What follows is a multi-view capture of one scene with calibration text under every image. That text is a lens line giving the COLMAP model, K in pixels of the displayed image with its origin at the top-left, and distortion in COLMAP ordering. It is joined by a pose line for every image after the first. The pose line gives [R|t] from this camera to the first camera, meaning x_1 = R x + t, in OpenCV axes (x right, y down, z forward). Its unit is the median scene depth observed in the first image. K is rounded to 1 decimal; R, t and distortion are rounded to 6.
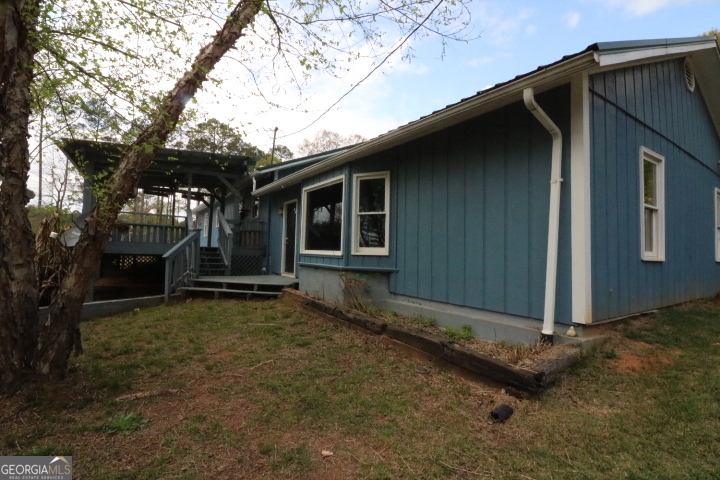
lens RADIAL K [[337.2, 0, 364.3], [0, 337.2, 240.6], [0, 0, 1]] dist [0.000249, -0.011919]
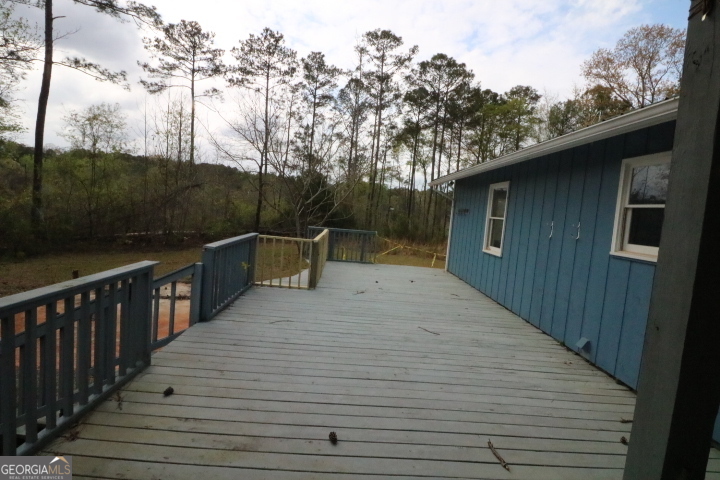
lens RADIAL K [[337.2, 0, 364.3], [0, 337.2, 240.6], [0, 0, 1]] dist [0.000249, -0.011919]
pose [[0.850119, 0.088970, -0.519020, -0.166415], [-0.041778, 0.993912, 0.101946, -0.019463], [0.524930, -0.064982, 0.848661, 0.252565]]
